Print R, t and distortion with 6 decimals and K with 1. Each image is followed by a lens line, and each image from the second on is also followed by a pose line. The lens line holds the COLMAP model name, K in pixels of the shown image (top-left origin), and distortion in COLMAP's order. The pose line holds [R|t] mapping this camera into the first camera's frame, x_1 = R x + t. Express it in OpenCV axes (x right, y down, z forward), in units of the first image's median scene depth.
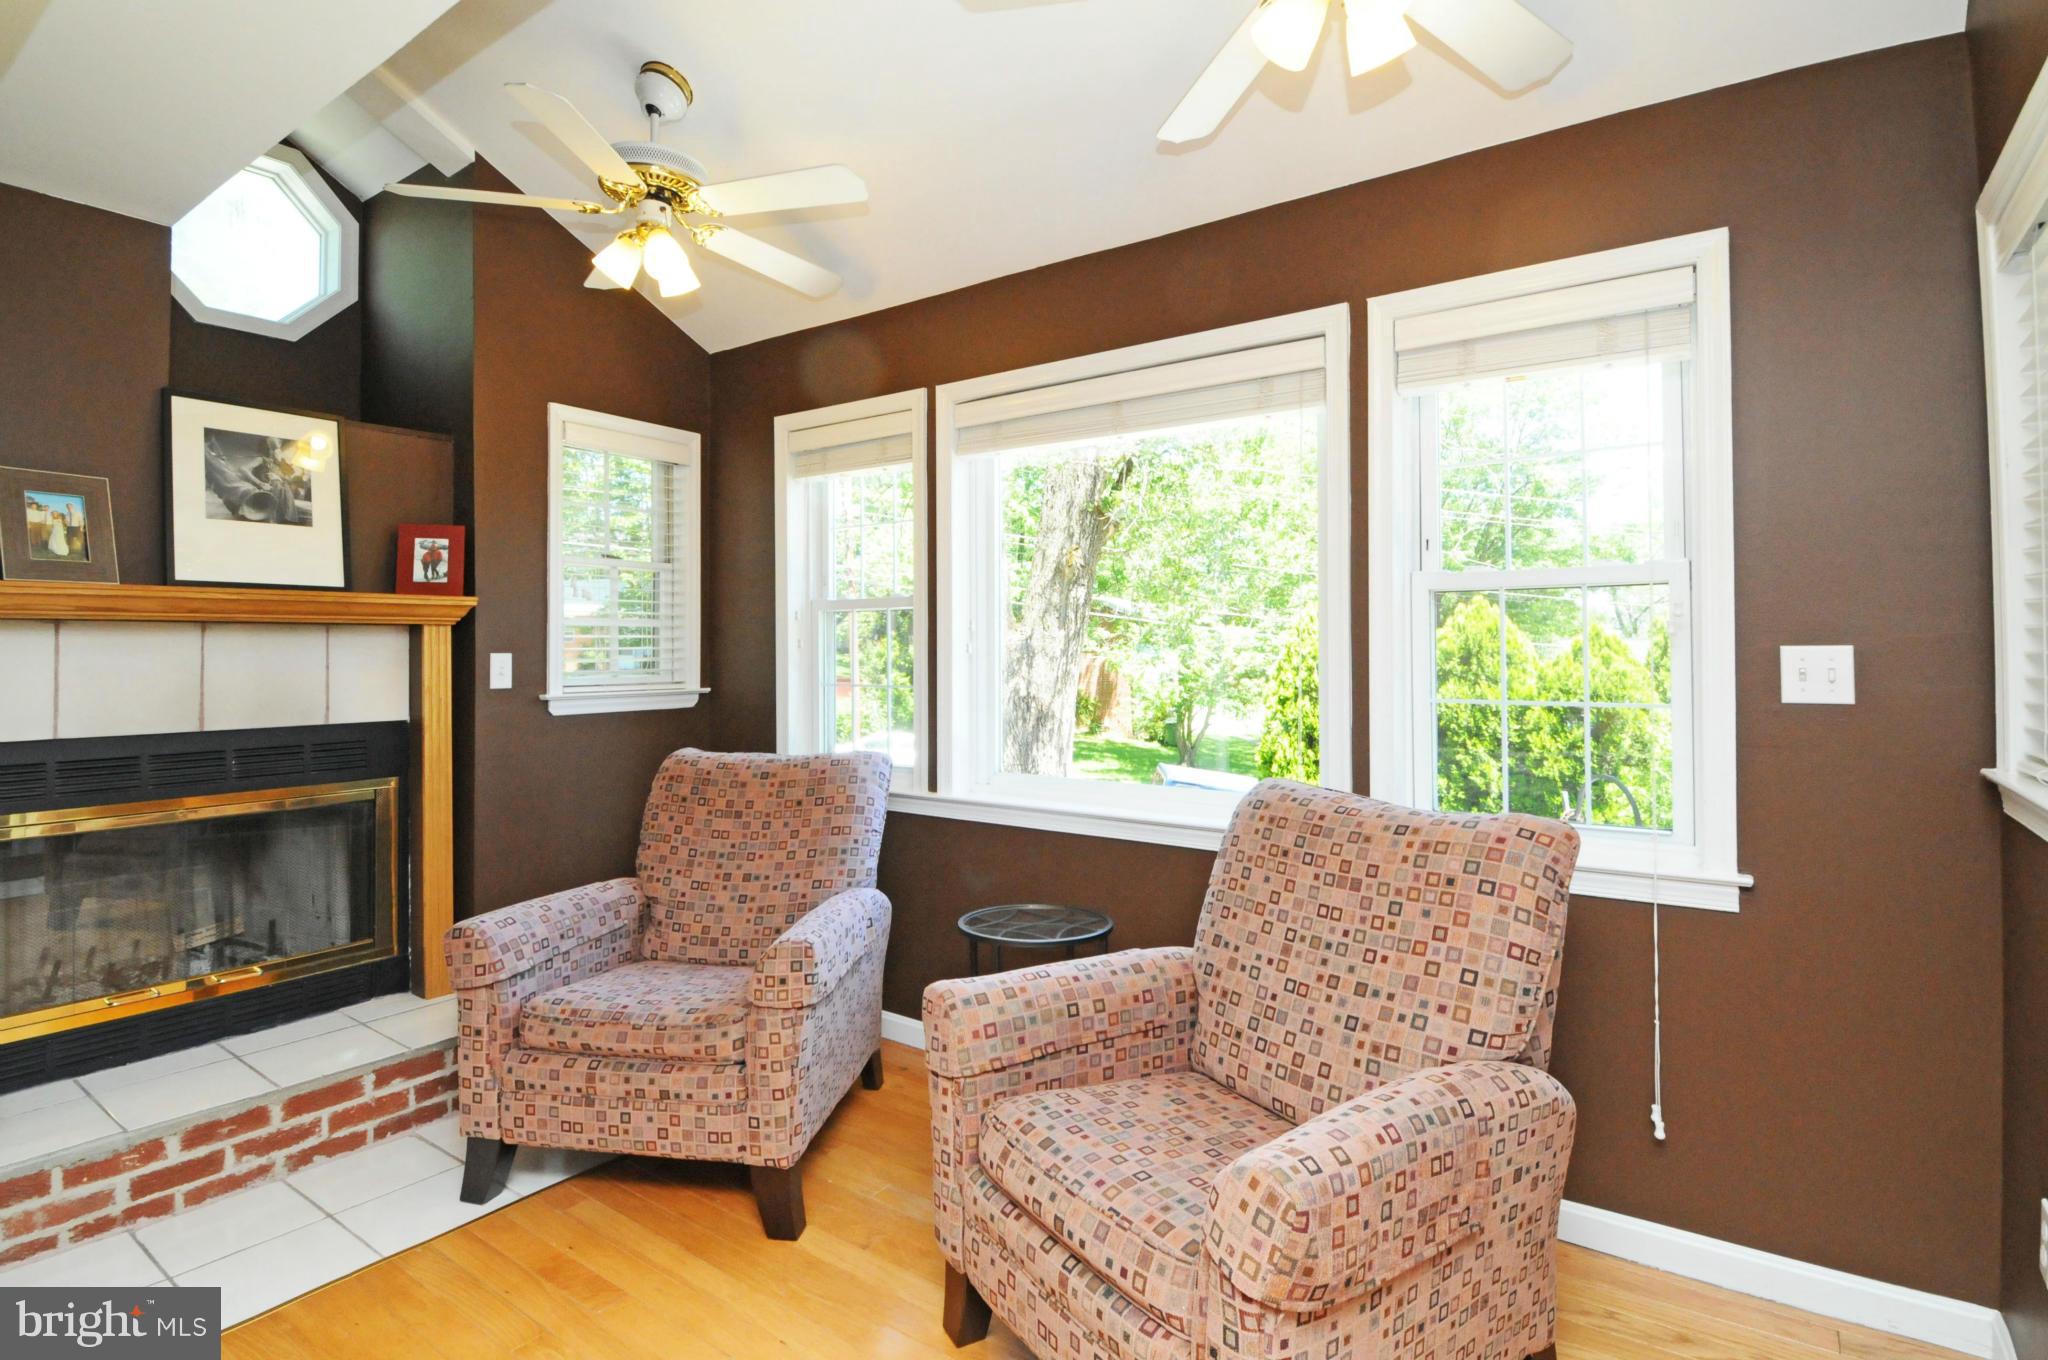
lens RADIAL K [[926.8, 0, 1070.0], [0, 926.8, 664.9], [0, 0, 1]] dist [0.001427, -0.016775]
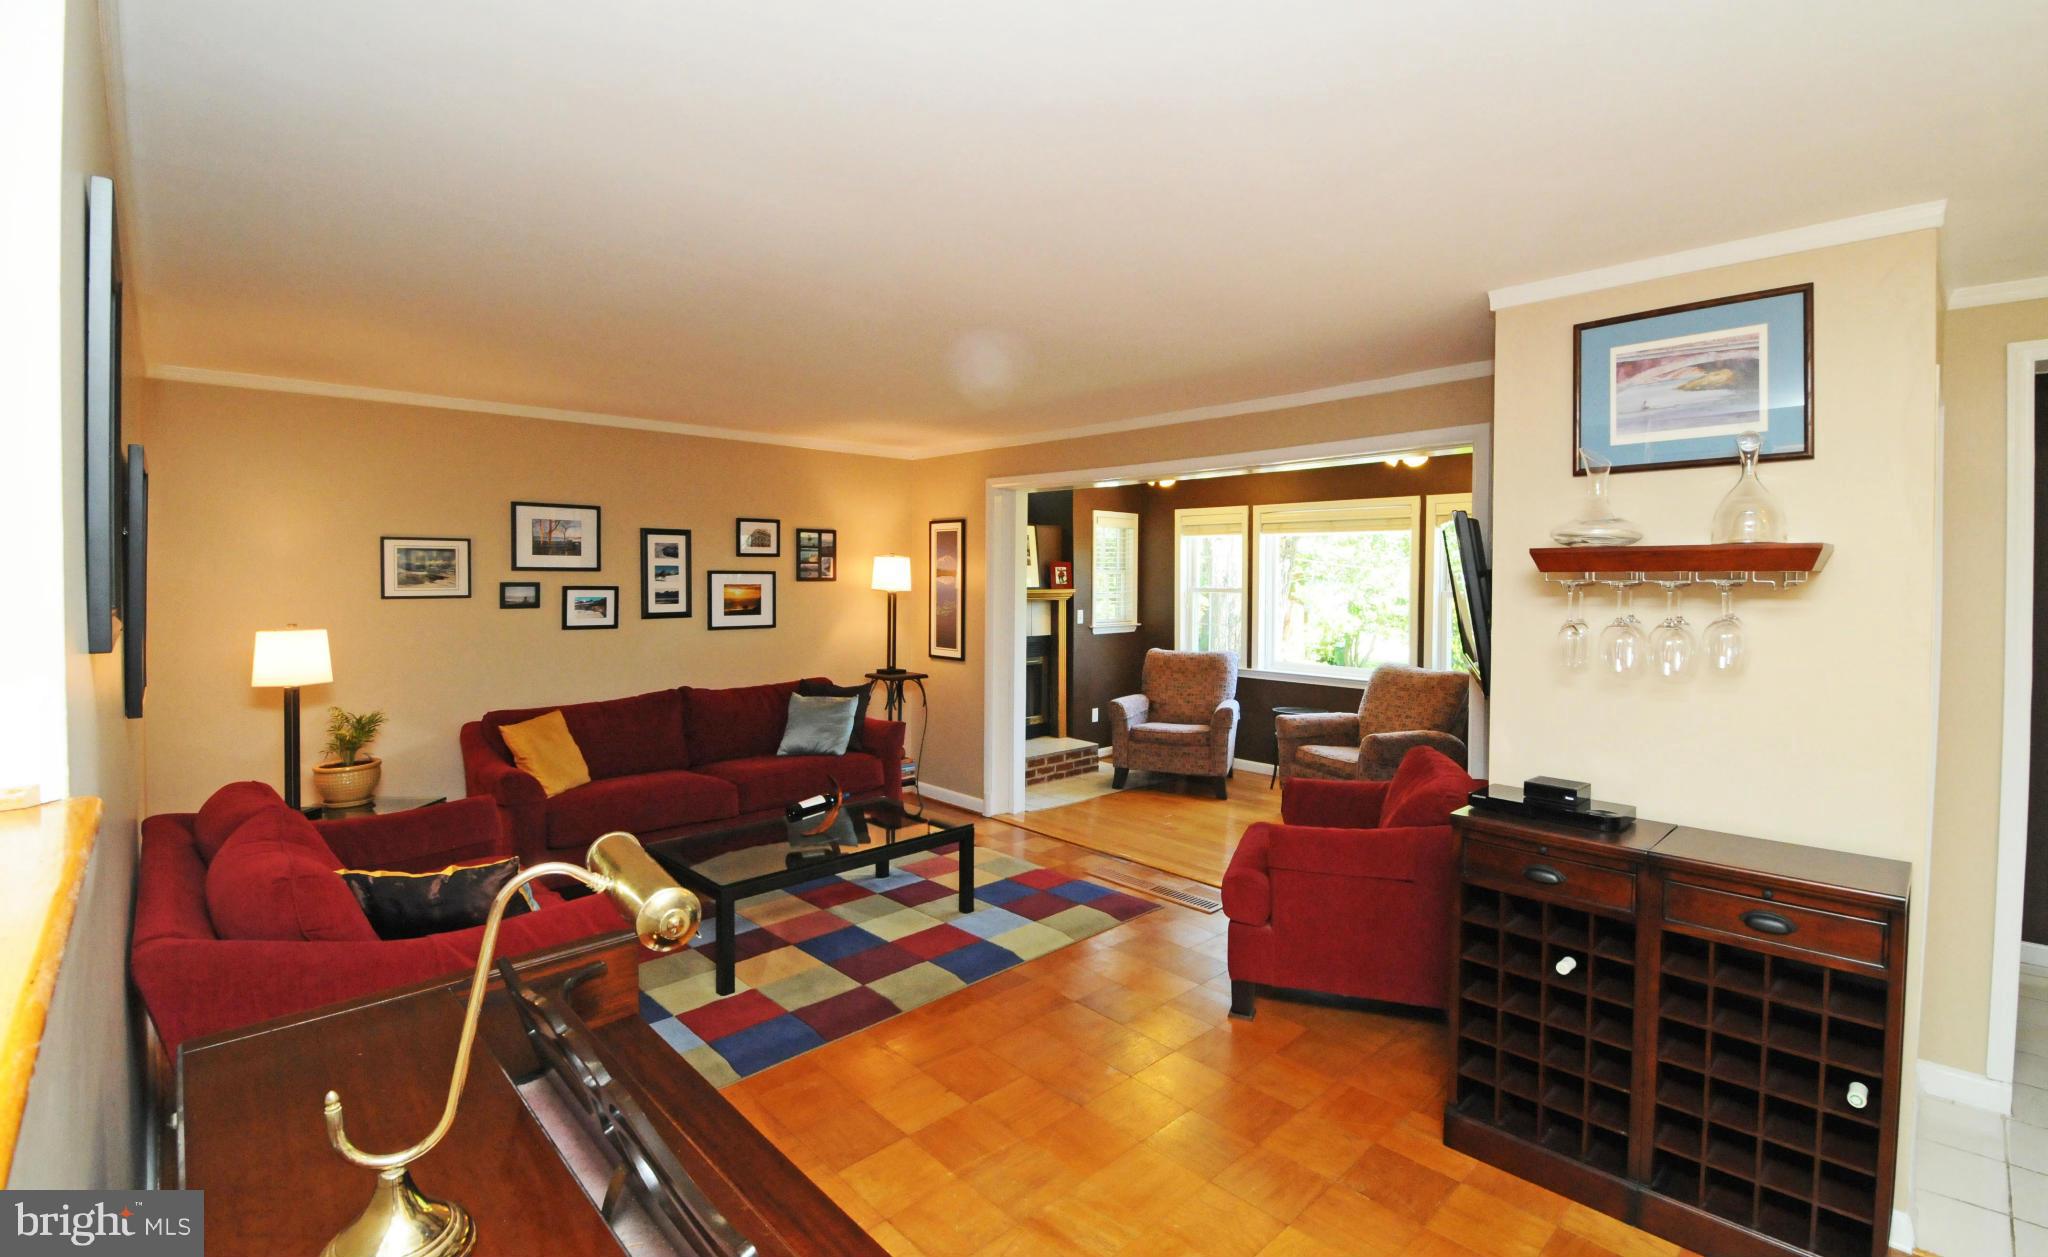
lens RADIAL K [[900.6, 0, 1033.2], [0, 900.6, 614.2], [0, 0, 1]] dist [0.000441, 0.000035]
pose [[0.976400, 0.016130, -0.215368, -0.205279], [-0.009625, 0.999466, 0.031223, -0.082516], [0.215756, -0.028413, 0.976034, -1.568719]]
